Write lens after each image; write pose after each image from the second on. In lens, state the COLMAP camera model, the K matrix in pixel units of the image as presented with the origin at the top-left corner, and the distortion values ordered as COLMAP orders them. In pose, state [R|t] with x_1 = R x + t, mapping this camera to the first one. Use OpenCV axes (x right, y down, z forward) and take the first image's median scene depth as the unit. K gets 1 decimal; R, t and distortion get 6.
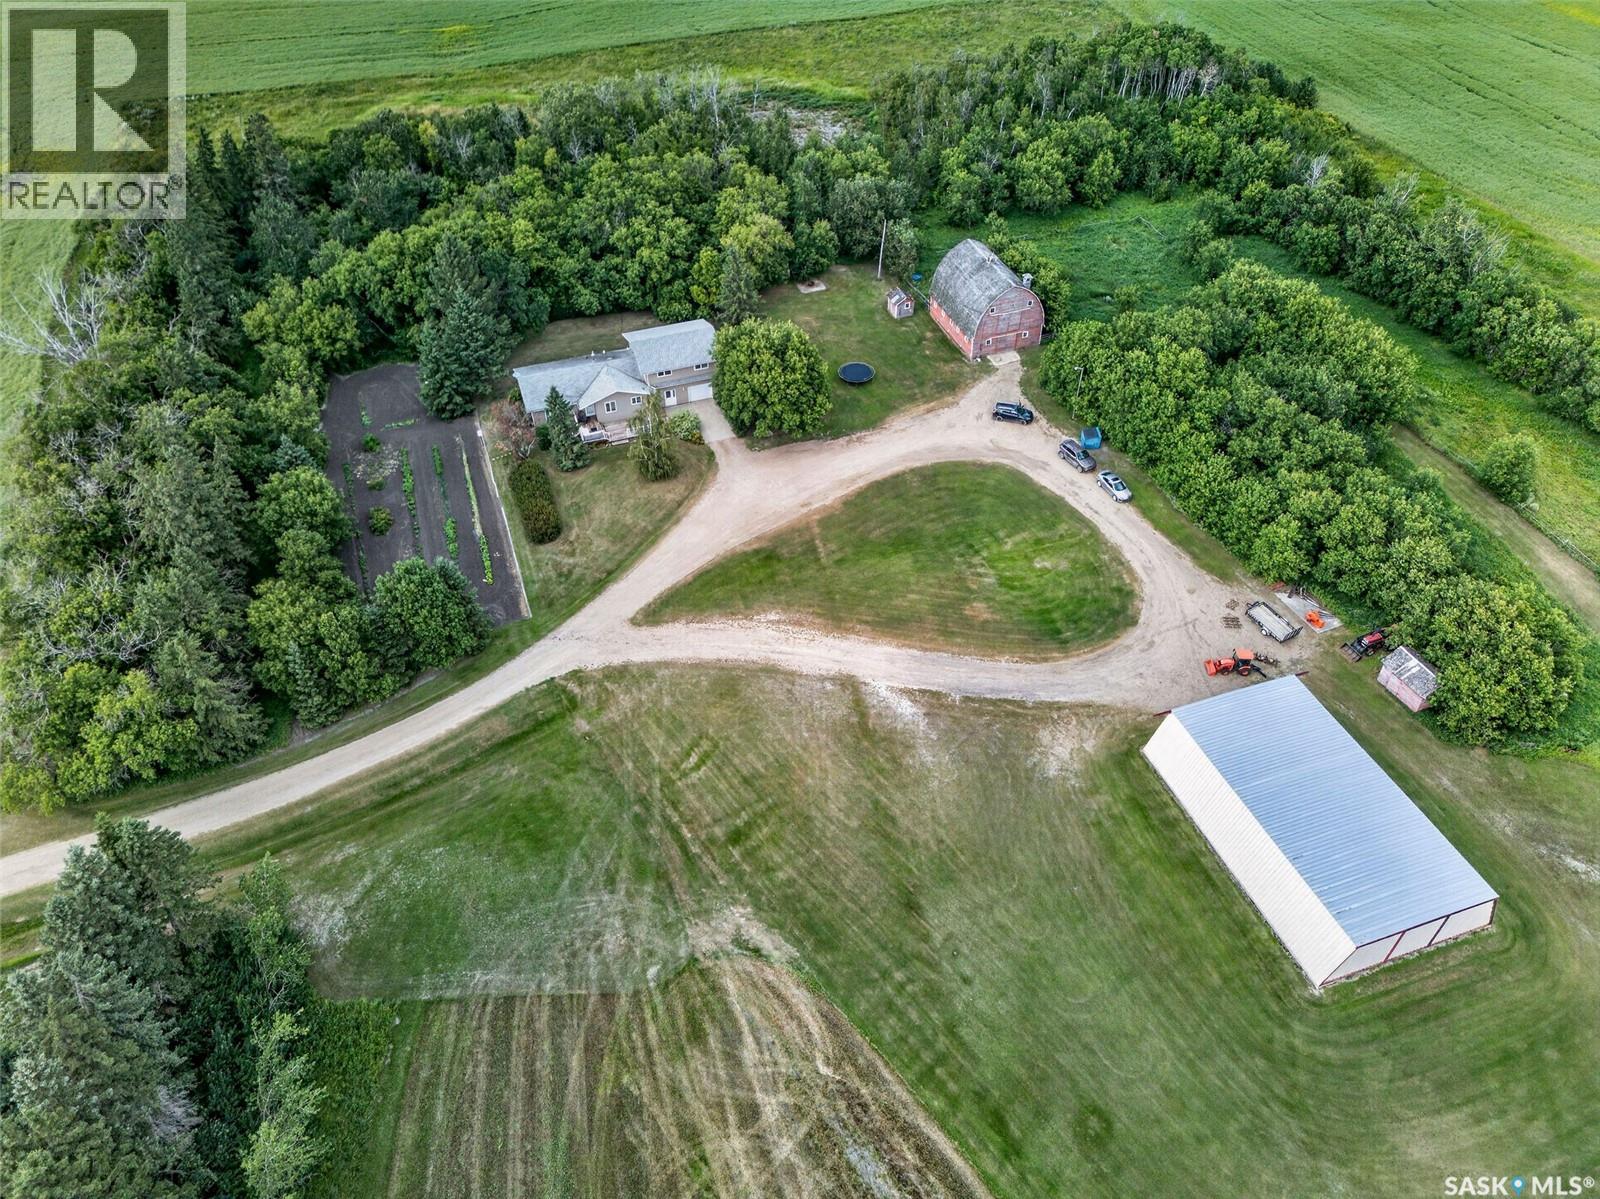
lens RADIAL K [[1138.0, 0, 800.0], [0, 1138.0, 599.5], [0, 0, 1]] dist [0.092567, -0.080704]
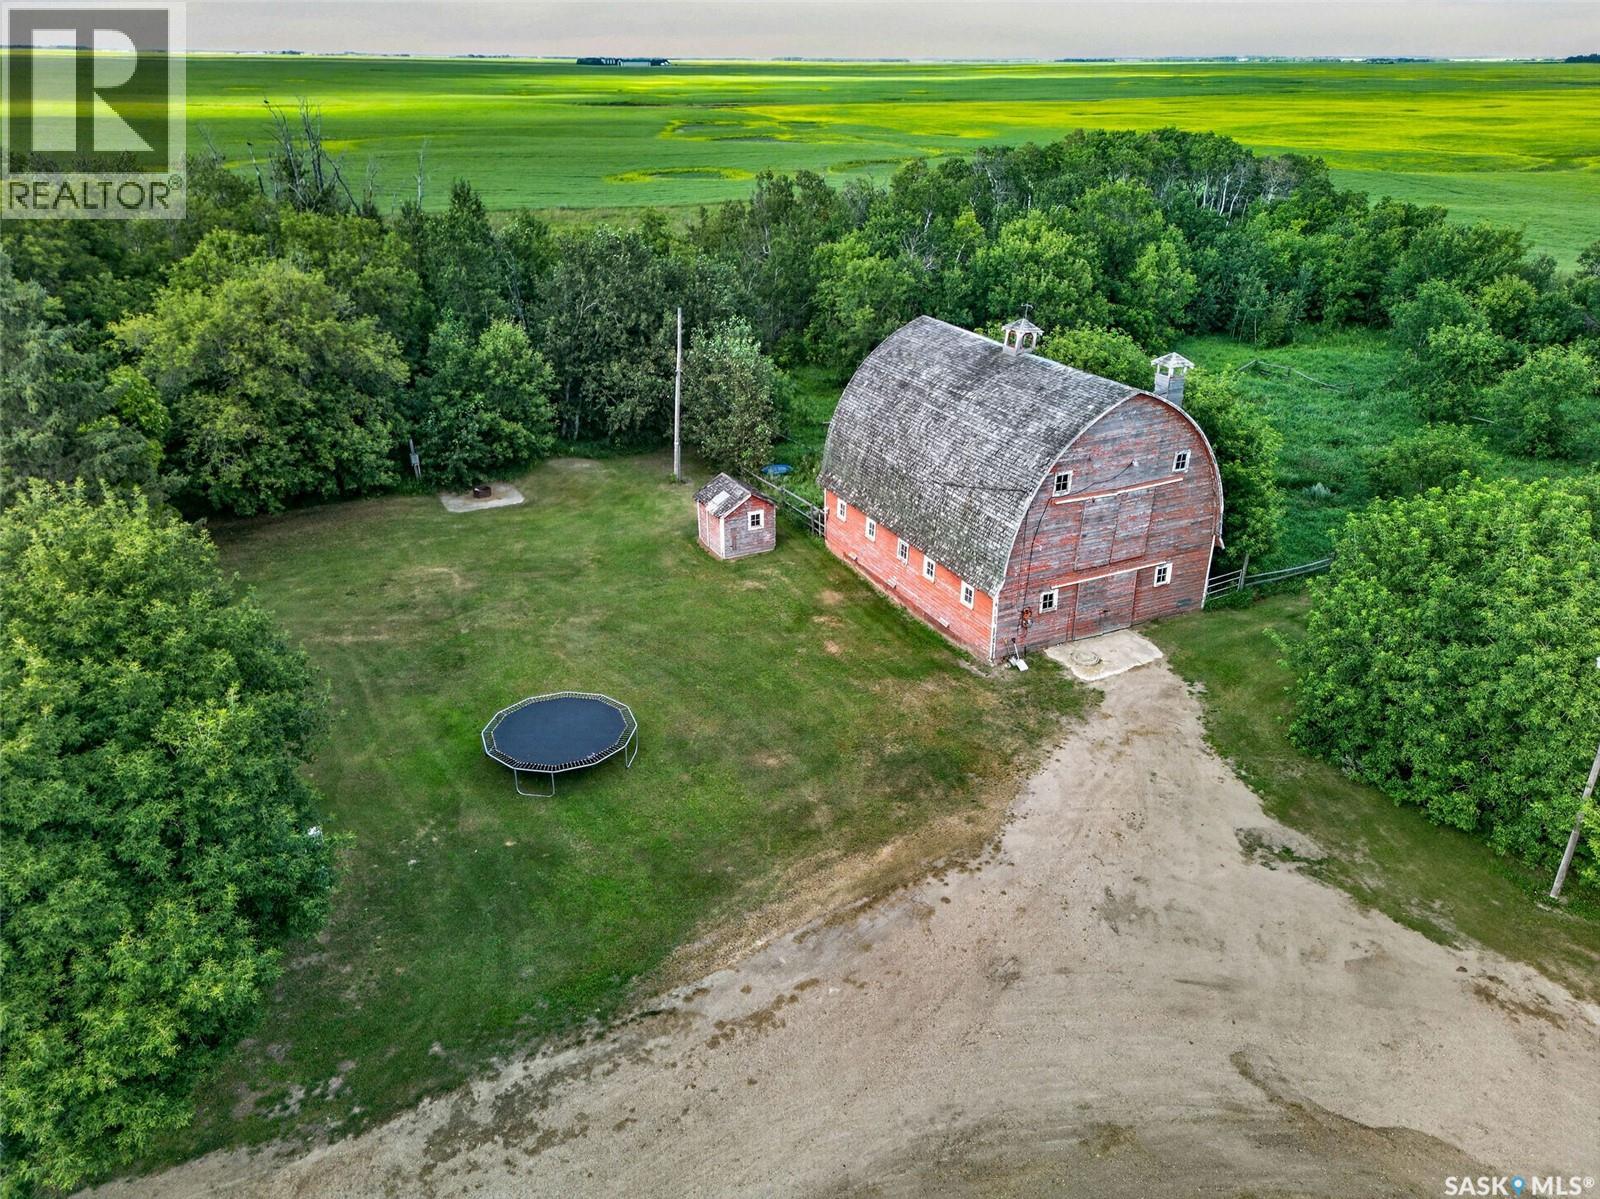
lens RADIAL K [[1138.0, 0, 800.0], [0, 1138.0, 599.5], [0, 0, 1]] dist [0.092567, -0.080704]
pose [[0.992312, -0.040383, 0.116984, 0.074556], [0.073732, 0.952098, -0.296770, -0.152559], [-0.099396, 0.303114, 0.947756, 0.770726]]
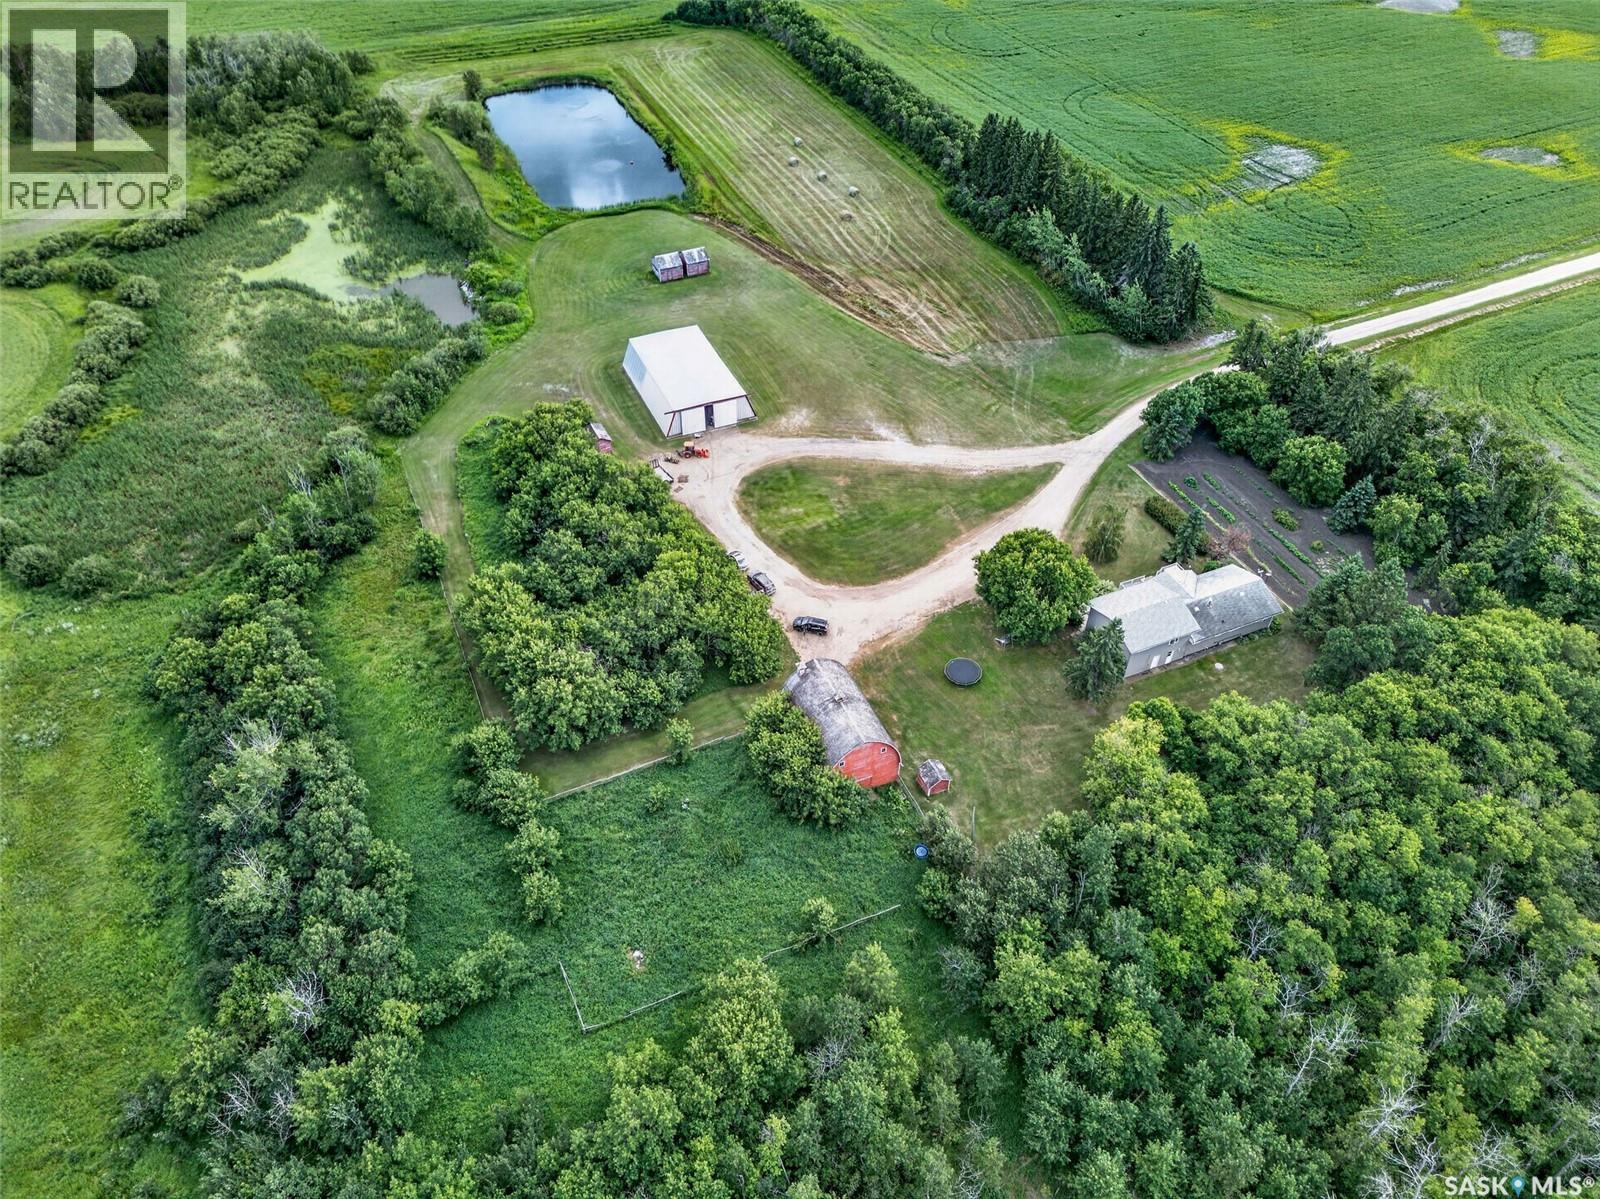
lens RADIAL K [[1138.0, 0, 800.0], [0, 1138.0, 599.5], [0, 0, 1]] dist [0.092567, -0.080704]
pose [[-0.996551, 0.055748, -0.061463, 0.256982], [-0.057852, 0.064217, 0.996258, -1.223140], [0.059486, 0.996378, -0.060770, 1.013596]]
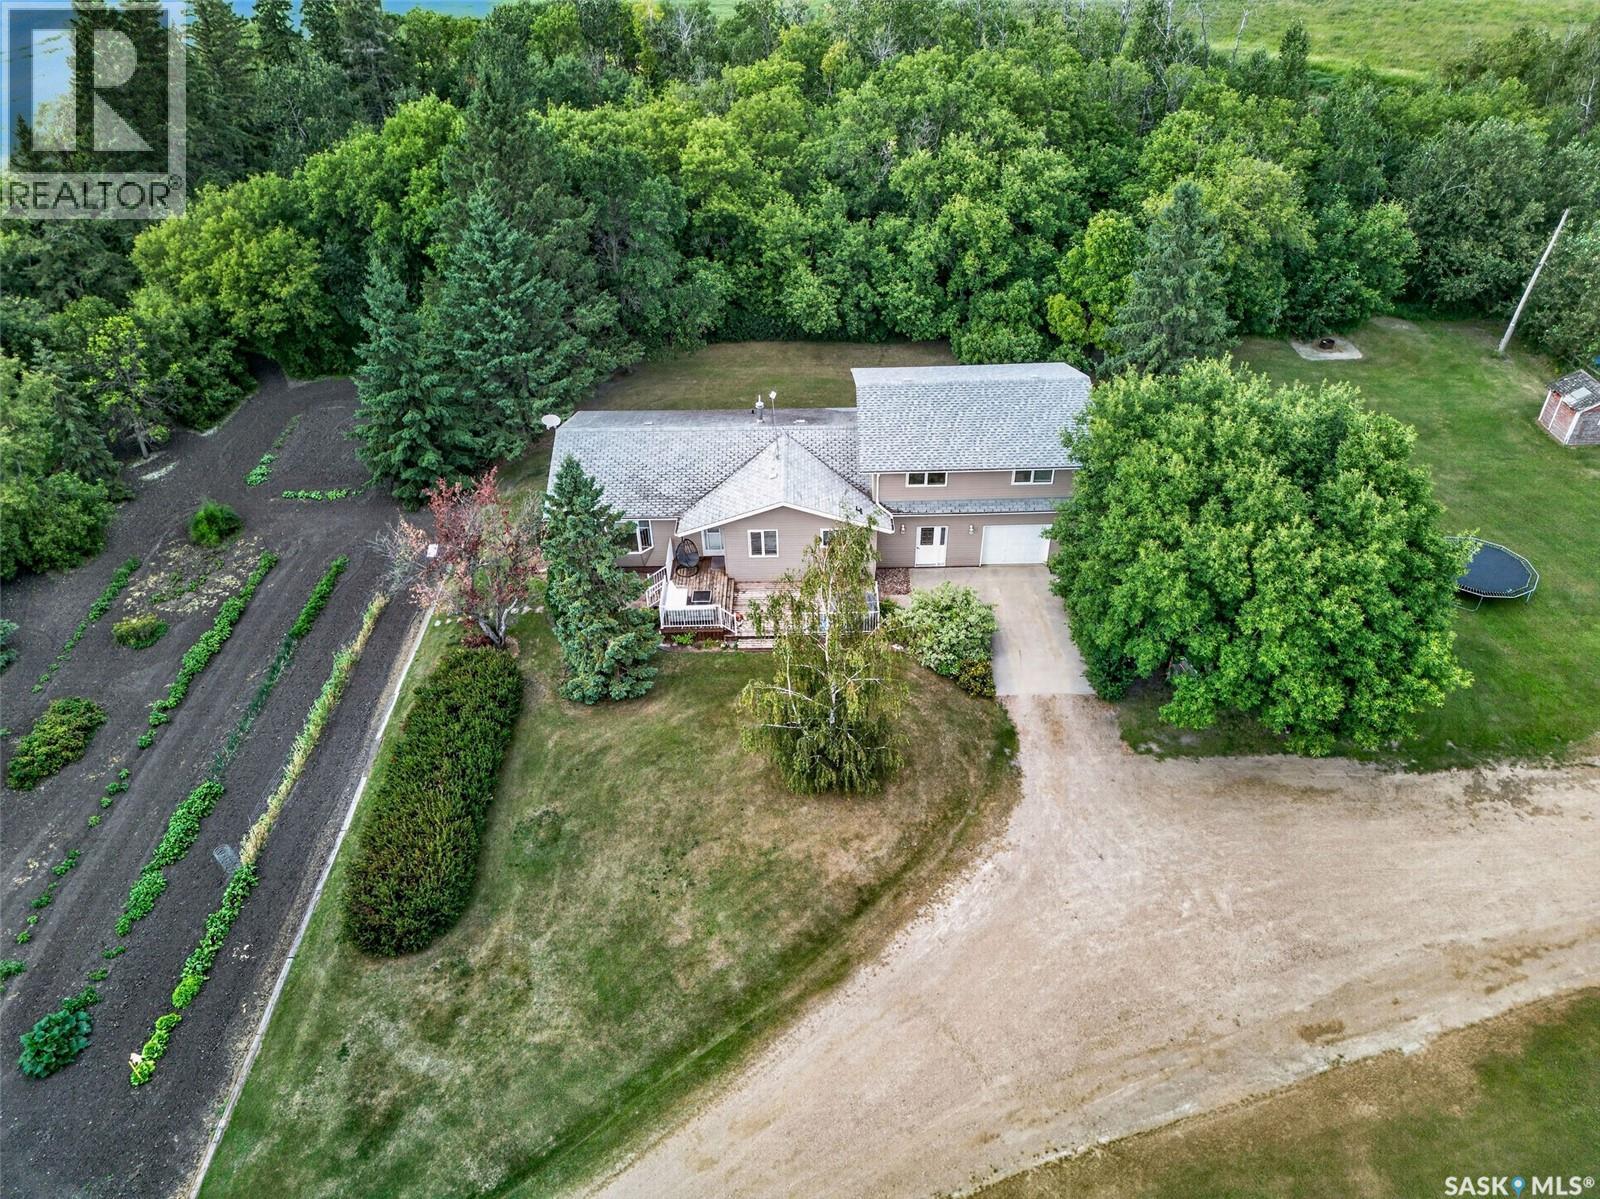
lens RADIAL K [[1138.0, 0, 800.0], [0, 1138.0, 599.5], [0, 0, 1]] dist [0.092567, -0.080704]
pose [[0.944866, 0.193696, -0.264026, -0.051798], [-0.219581, 0.972930, -0.072045, -0.121006], [0.242924, 0.126048, 0.961821, 0.623387]]
